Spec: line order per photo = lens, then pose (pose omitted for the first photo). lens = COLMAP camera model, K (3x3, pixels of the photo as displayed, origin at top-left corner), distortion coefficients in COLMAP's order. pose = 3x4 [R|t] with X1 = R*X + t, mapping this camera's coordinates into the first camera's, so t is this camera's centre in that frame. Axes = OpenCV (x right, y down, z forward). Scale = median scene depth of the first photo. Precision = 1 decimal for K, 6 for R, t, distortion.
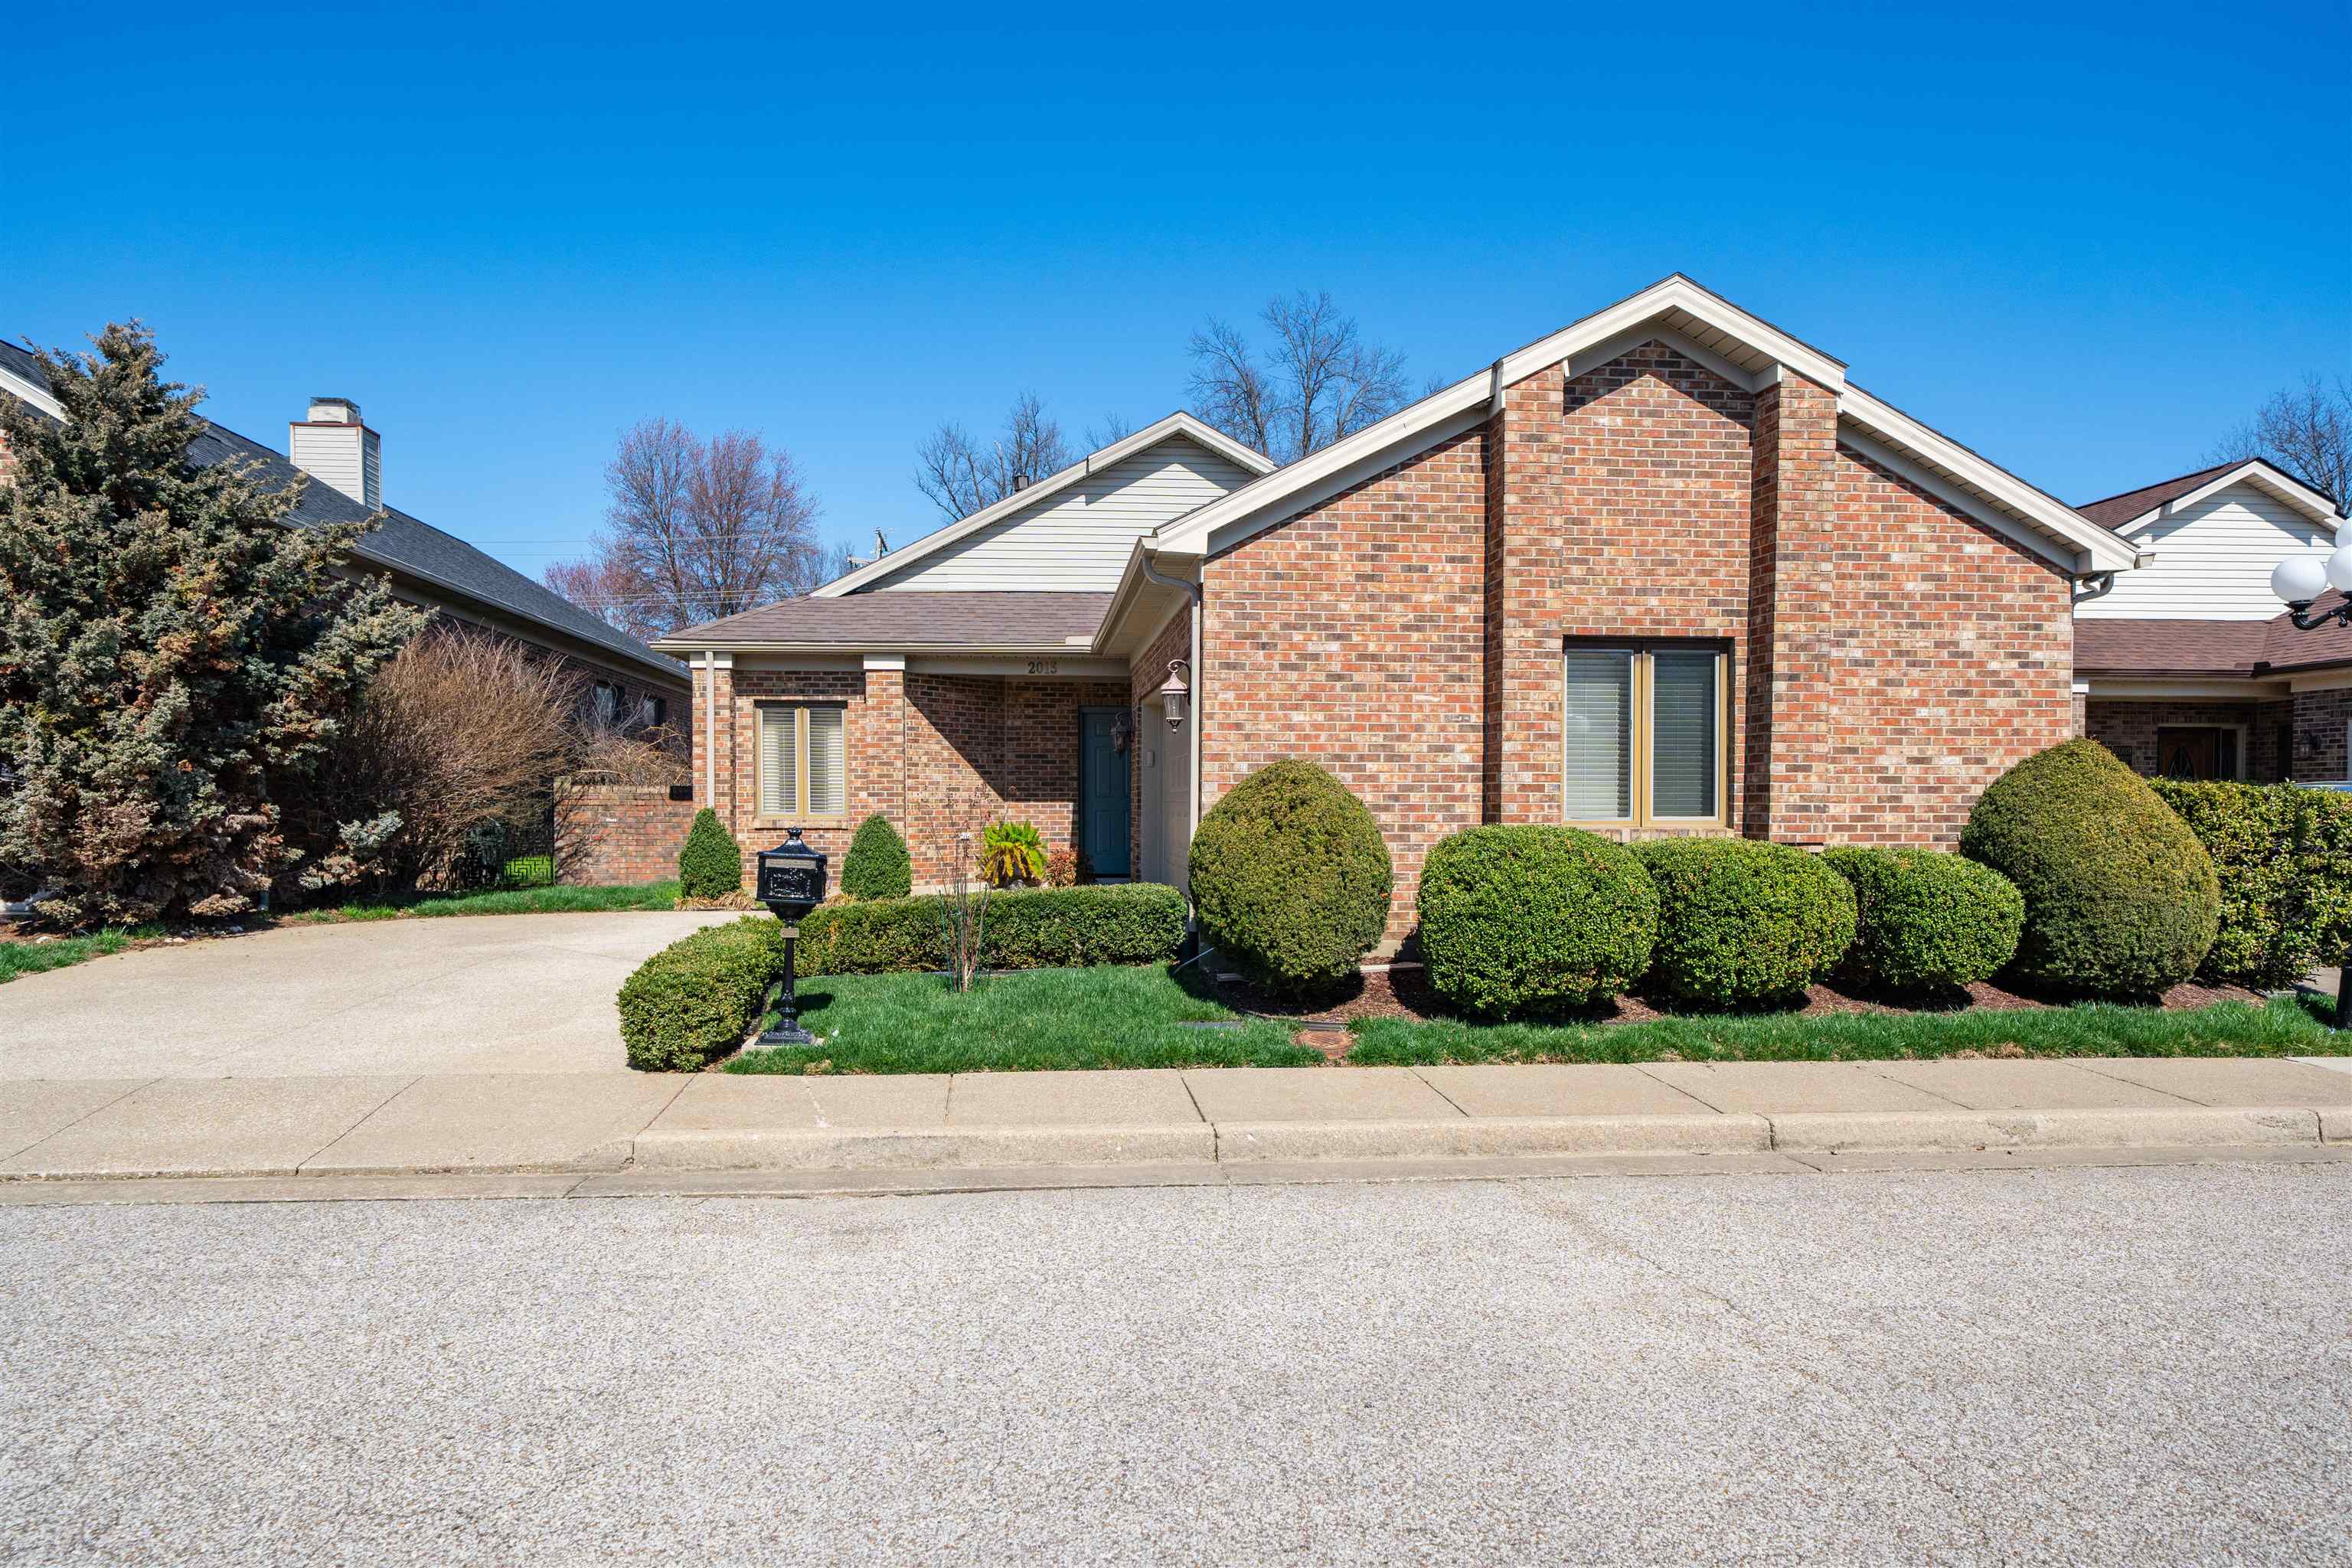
lens RADIAL K [[1472.0, 0, 1166.7], [0, 1472.0, 849.4], [0, 0, 1]] dist [0.000759, 0.000384]
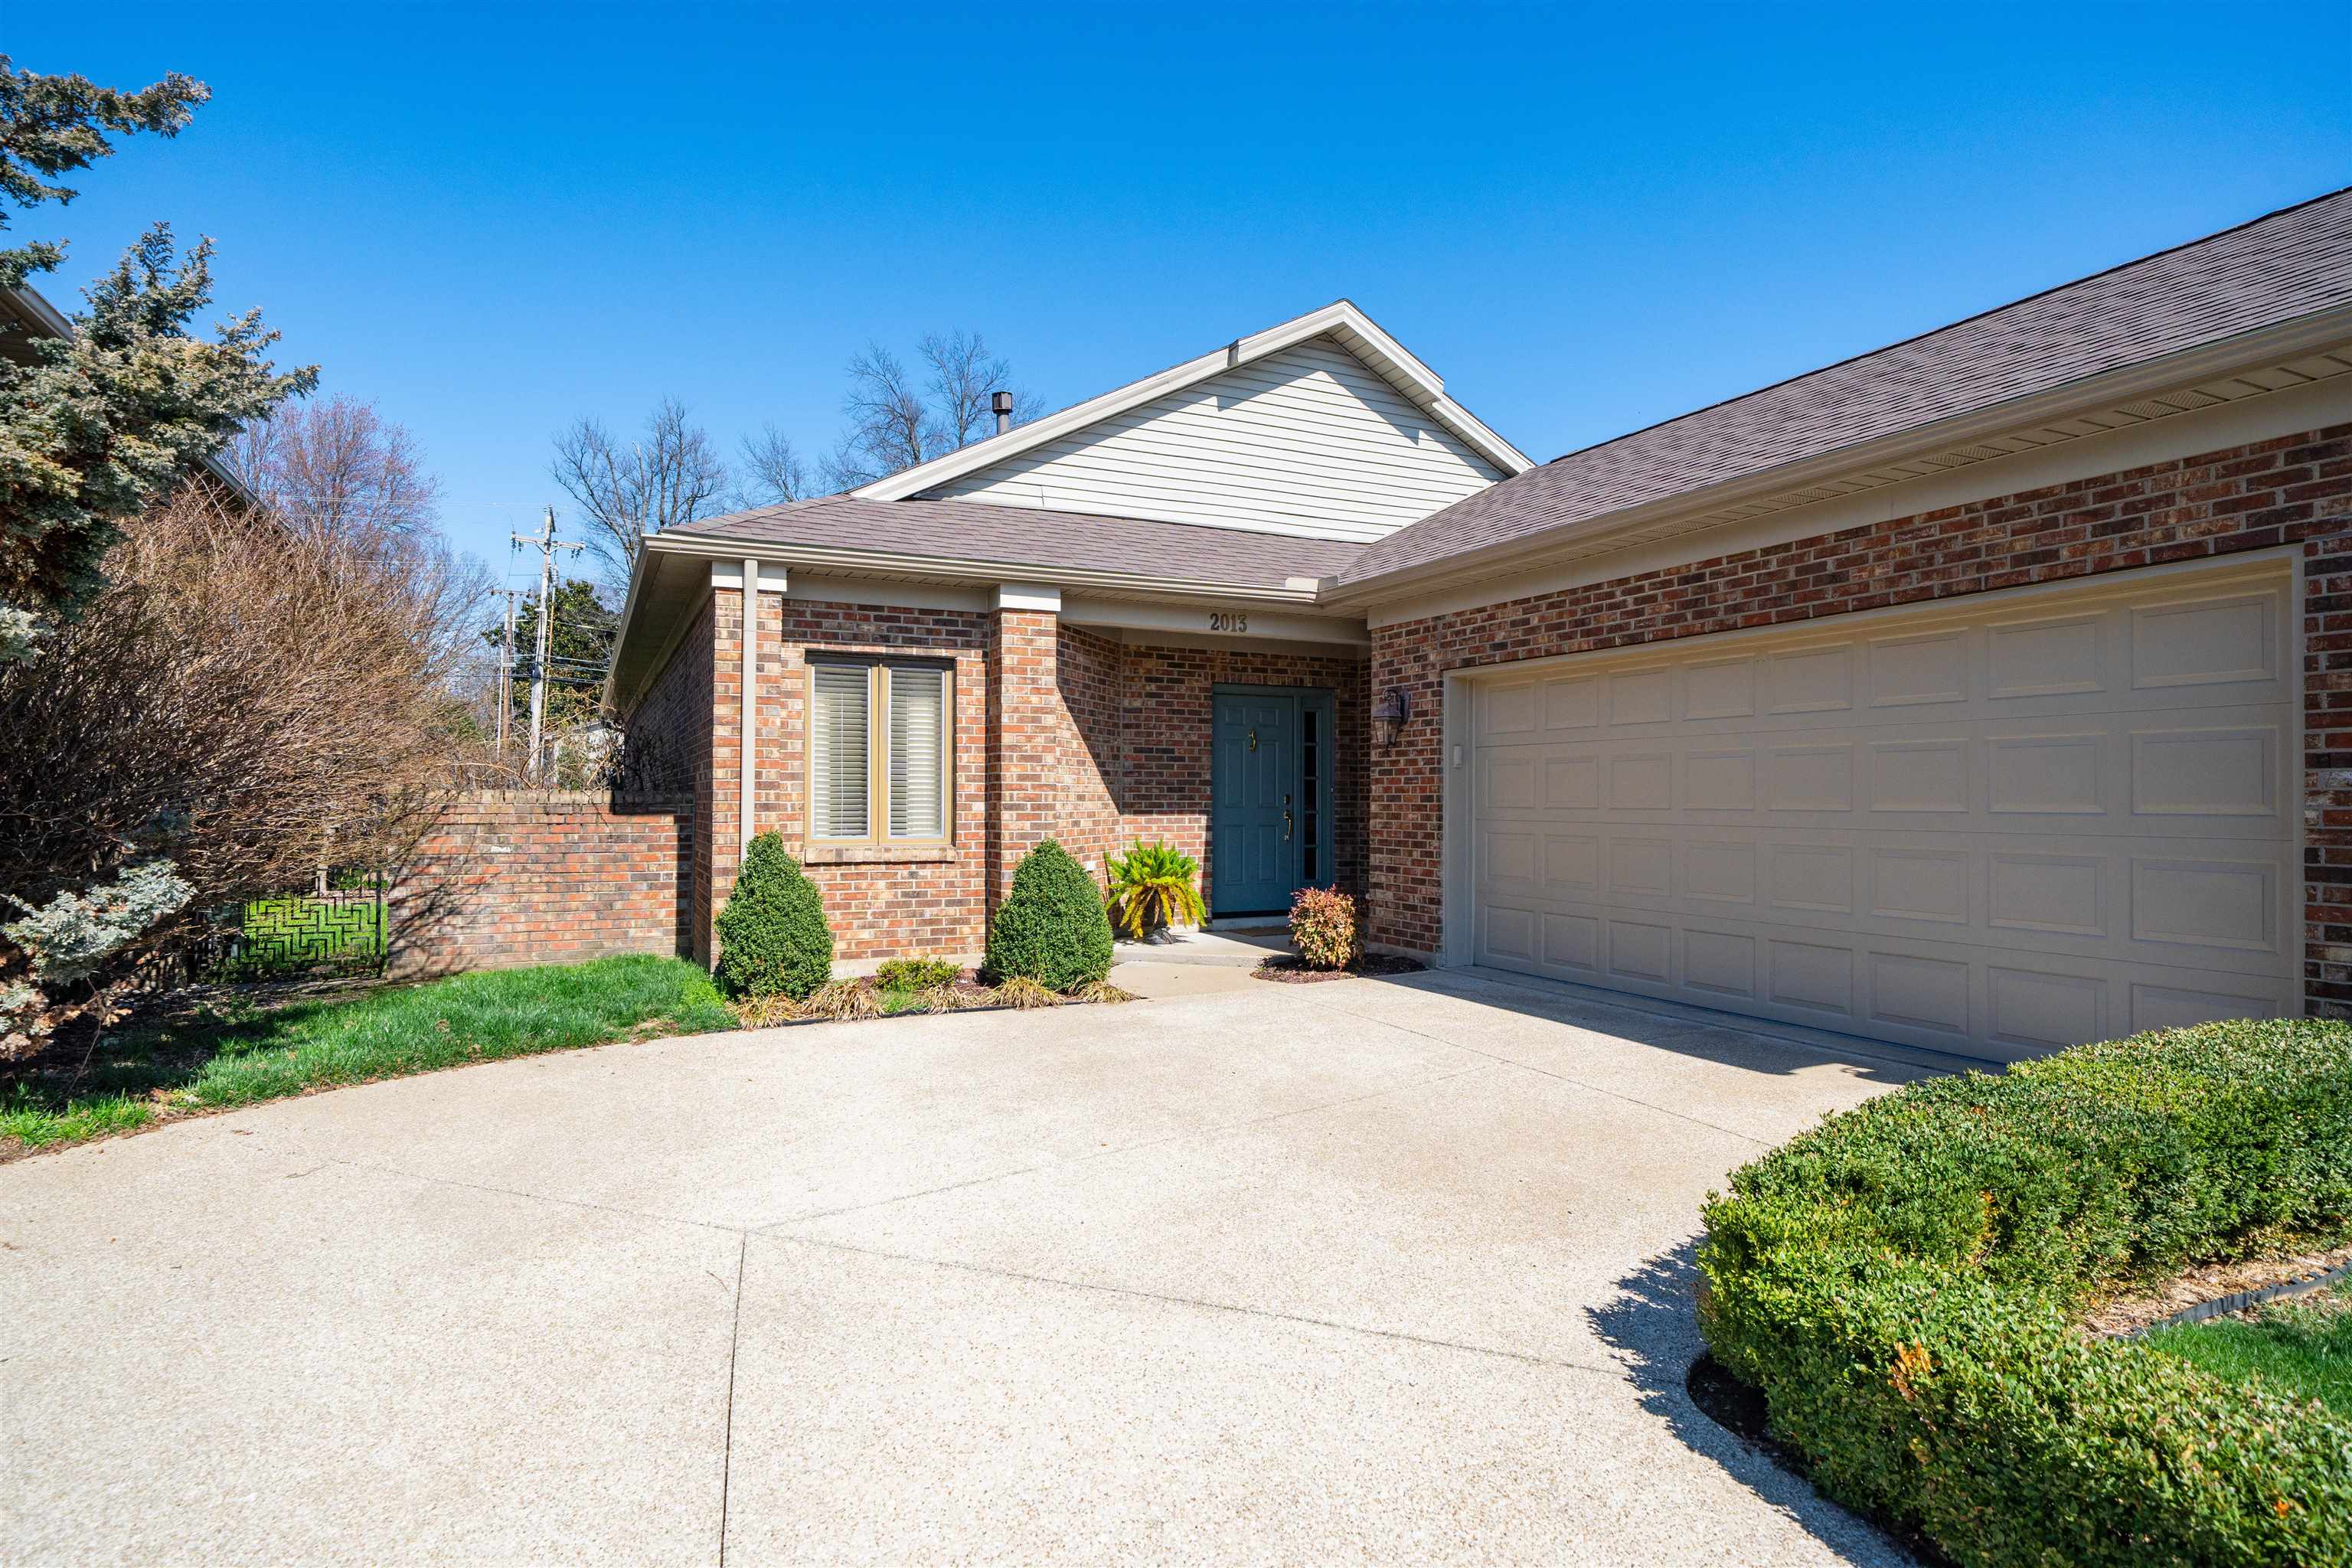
lens RADIAL K [[1226.0, 0, 1176.0], [0, 1226.0, 784.0], [0, 0, 1]] dist [0.001855, 0.000668]
pose [[0.938308, 0.005852, 0.345752, -0.499650], [0.008474, 0.999167, -0.039908, -0.040971], [-0.345698, 0.040376, 0.937477, 0.772443]]
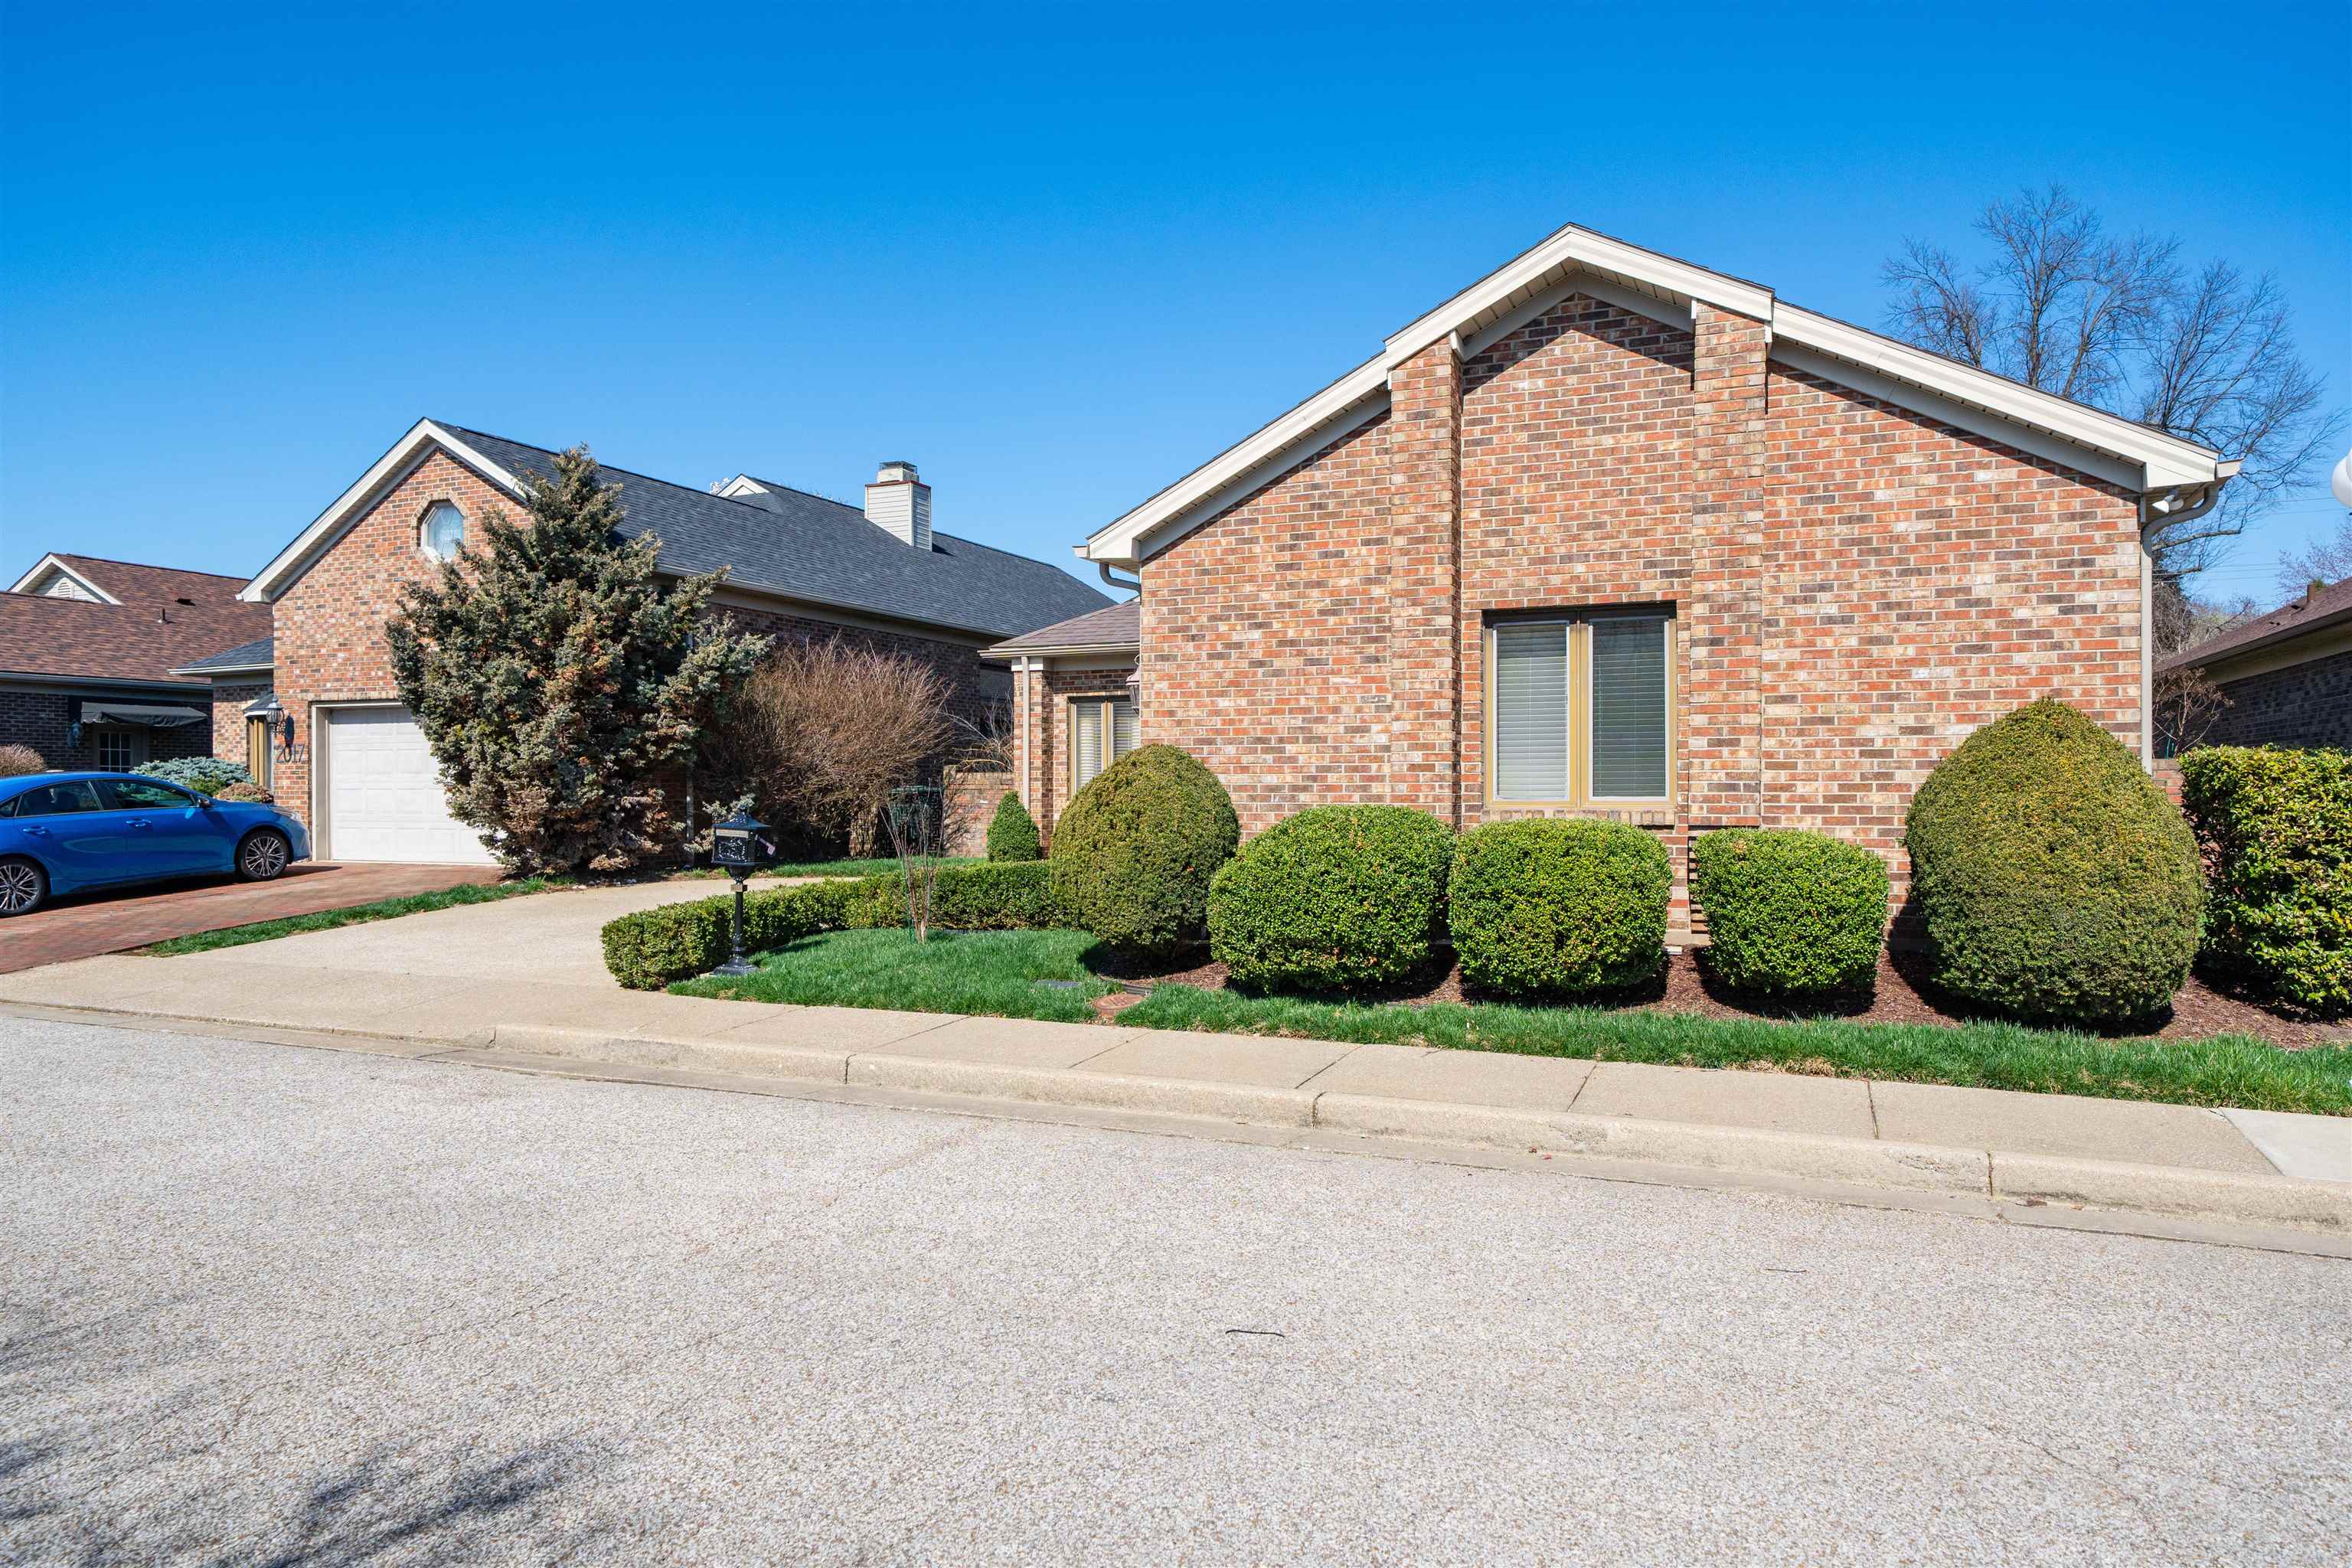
lens RADIAL K [[1496.1, 0, 1174.6], [0, 1496.1, 799.6], [0, 0, 1]] dist [0.003362, -0.001538]
pose [[0.876446, 0.000143, -0.481501, 0.563851], [-0.011686, 0.999712, -0.020975, 0.002565], [0.481359, 0.024010, 0.876195, 0.040206]]
